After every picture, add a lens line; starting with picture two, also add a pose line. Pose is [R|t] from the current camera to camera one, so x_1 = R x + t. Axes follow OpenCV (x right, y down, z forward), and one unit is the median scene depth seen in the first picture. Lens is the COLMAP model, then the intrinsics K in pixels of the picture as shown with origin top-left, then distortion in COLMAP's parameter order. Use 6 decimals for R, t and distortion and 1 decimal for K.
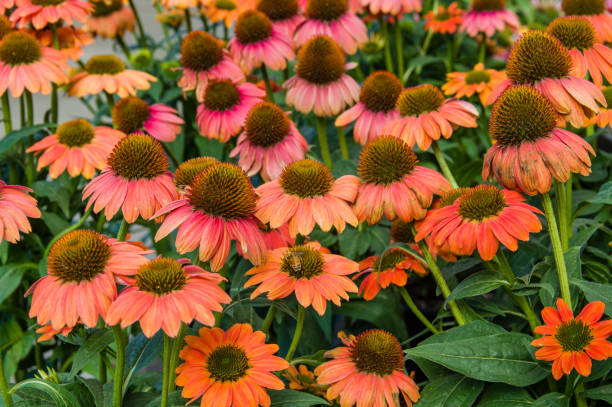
lens RADIAL K [[1201.6, 0, 305.9], [0, 1201.6, 243.1], [0, 0, 1]] dist [-0.032998, -0.067833]
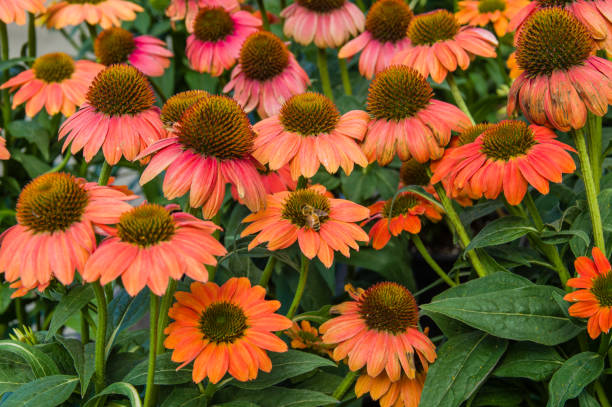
lens RADIAL K [[1201.6, 0, 305.9], [0, 1201.6, 243.1], [0, 0, 1]] dist [-0.032998, -0.067833]
pose [[0.999972, -0.005288, 0.005336, -0.007511], [0.005032, 0.998886, 0.046919, 0.000182], [-0.005578, -0.046891, 0.998884, 0.103639]]
